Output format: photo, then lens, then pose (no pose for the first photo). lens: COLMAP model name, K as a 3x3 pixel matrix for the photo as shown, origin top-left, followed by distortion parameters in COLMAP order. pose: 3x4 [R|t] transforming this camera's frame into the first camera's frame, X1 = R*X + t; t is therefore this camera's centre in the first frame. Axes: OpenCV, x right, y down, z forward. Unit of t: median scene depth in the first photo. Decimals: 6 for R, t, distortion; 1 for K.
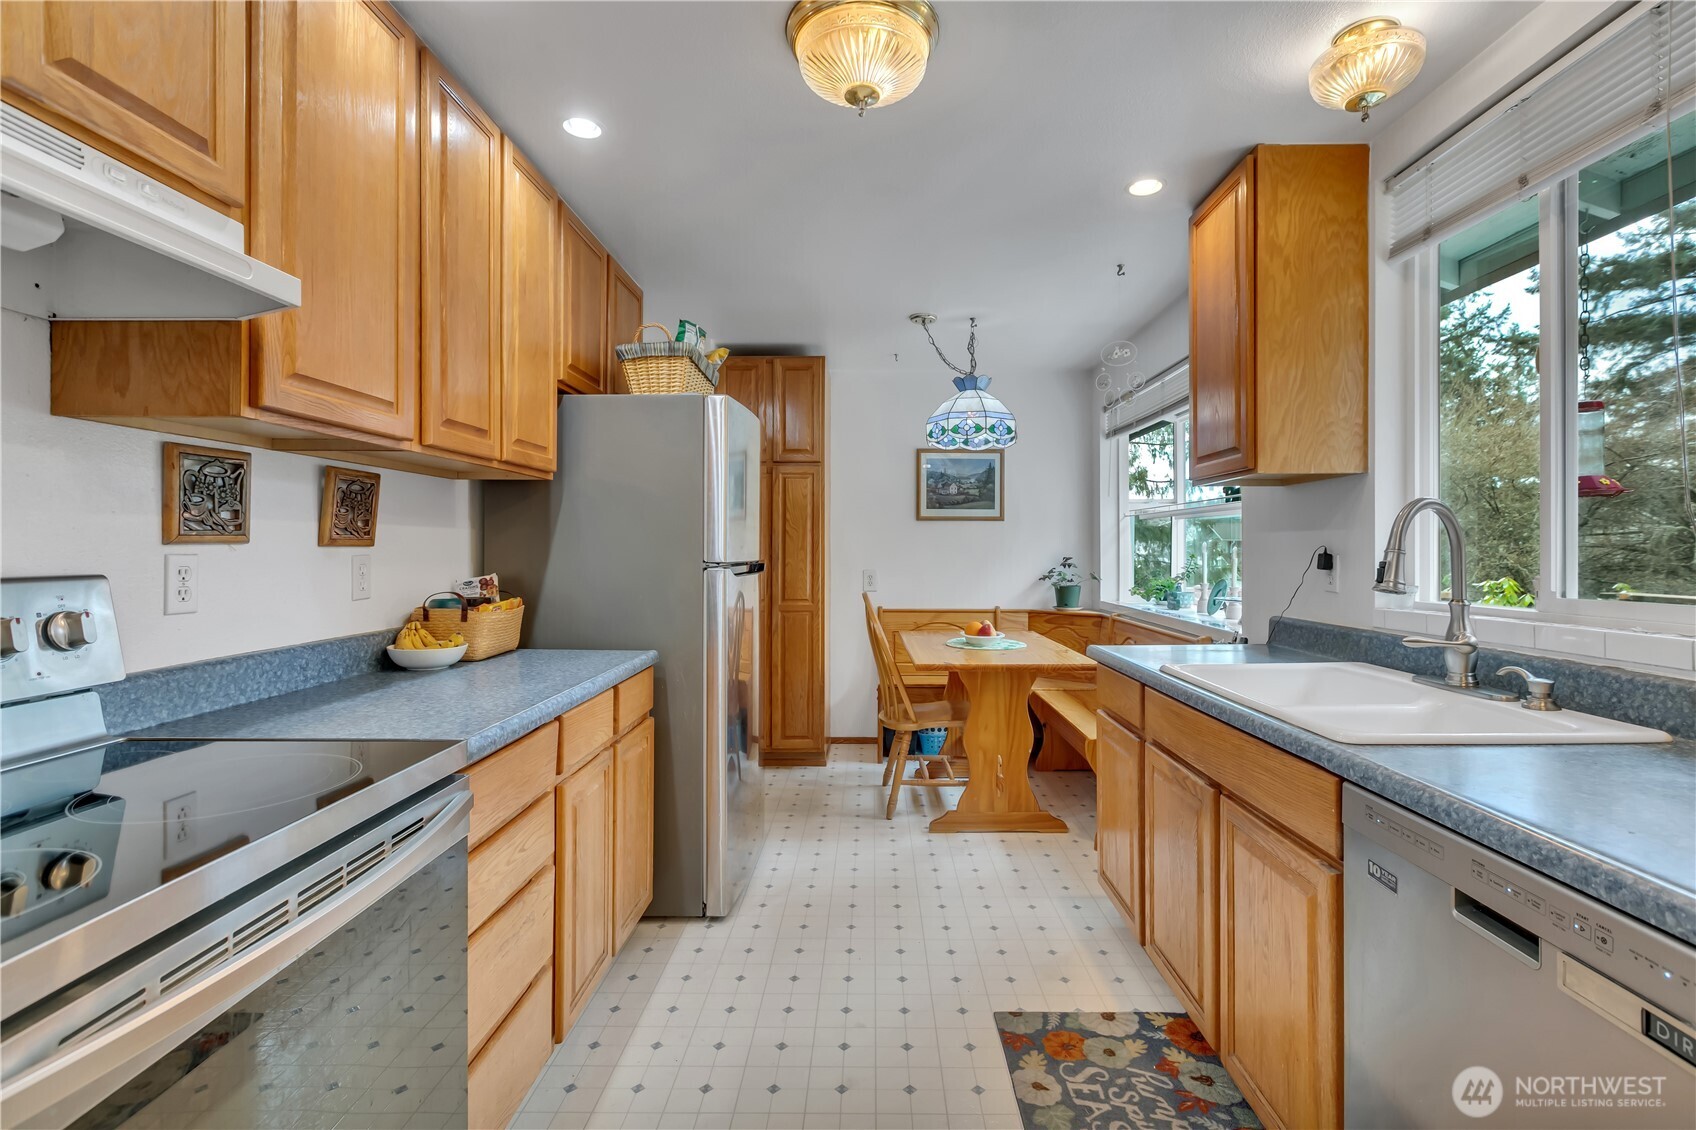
lens RADIAL K [[816.6, 0, 842.0], [0, 816.6, 555.8], [0, 0, 1]] dist [-0.001475, -0.000558]
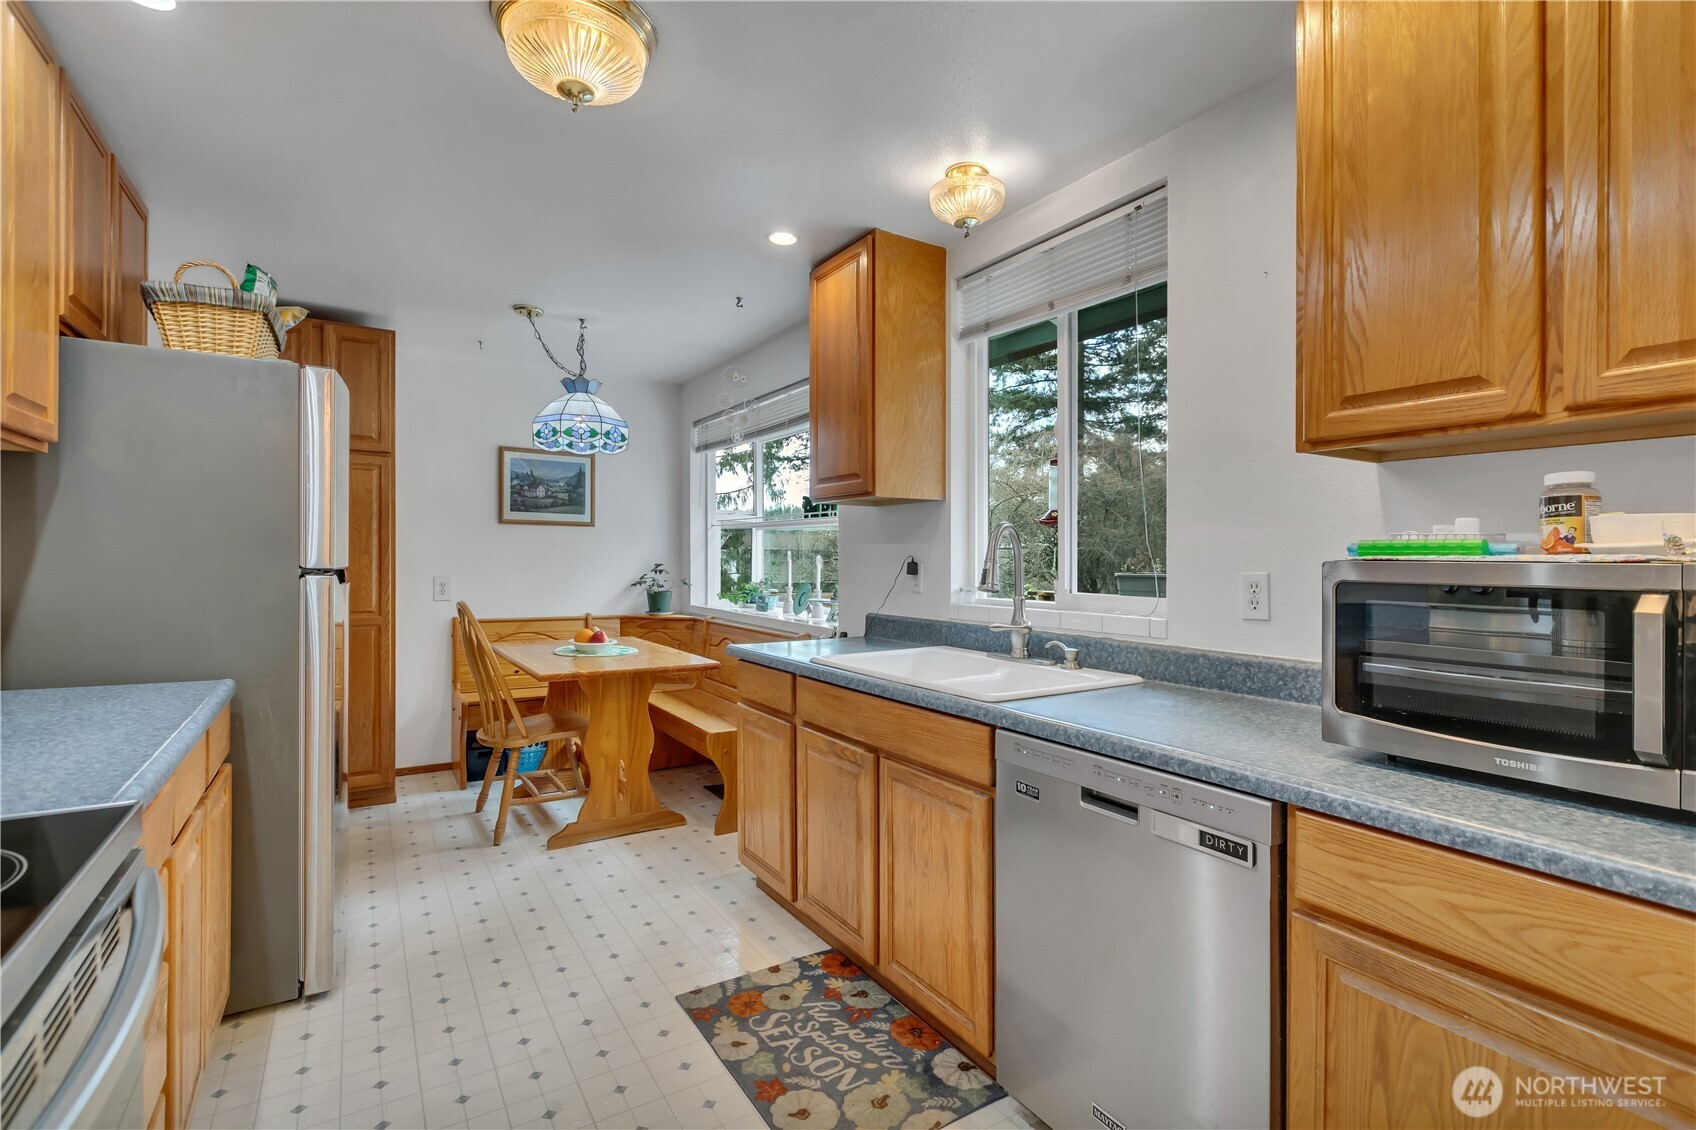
lens RADIAL K [[814.7, 0, 873.7], [0, 814.7, 564.8], [0, 0, 1]] dist [-0.000107, 0.000254]
pose [[0.821292, 0.004135, 0.570492, -0.167227], [-0.006274, 0.999979, 0.001785, -0.000617], [-0.570473, -0.005045, 0.821301, -0.004879]]
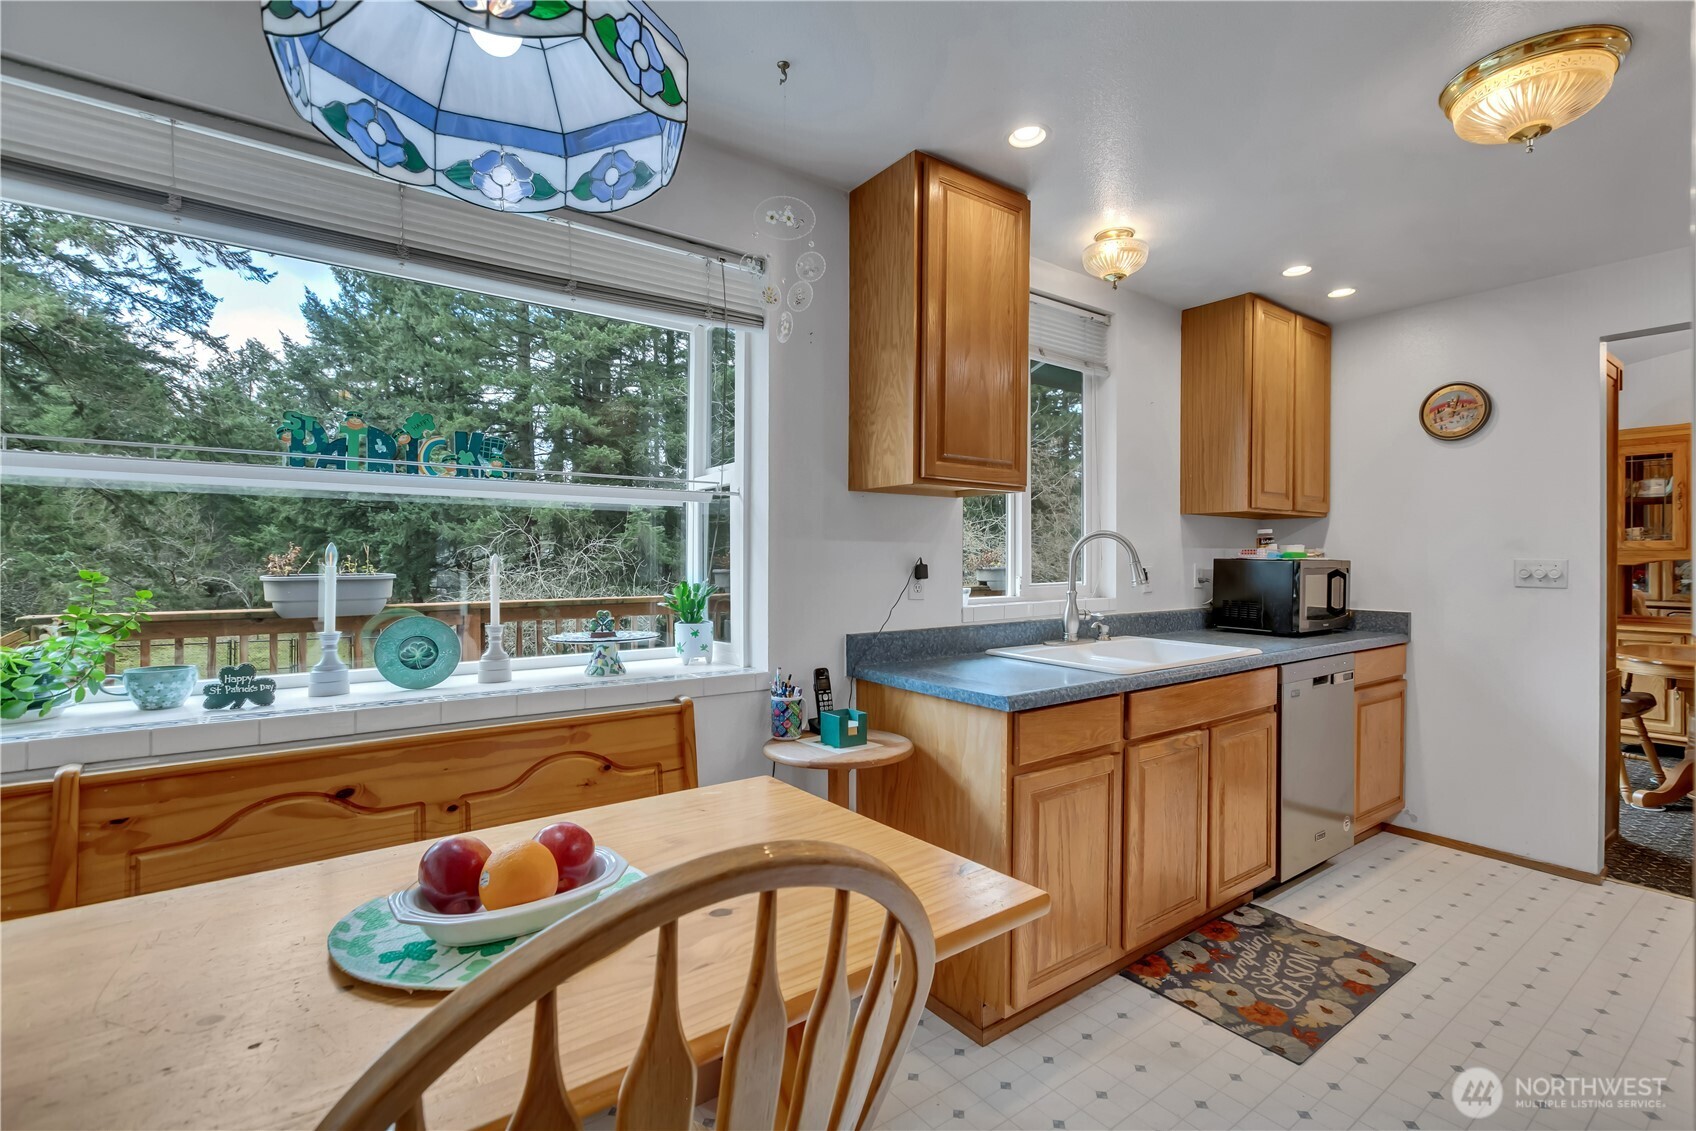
lens RADIAL K [[758.4, 0, 875.1], [0, 758.4, 564.0], [0, 0, 1]] dist [0.000293, -0.000204]
pose [[-0.637634, -0.006603, 0.770311, -0.133808], [-0.001634, 0.999973, 0.007219, -0.009509], [-0.770338, 0.003345, -0.637627, 1.555780]]
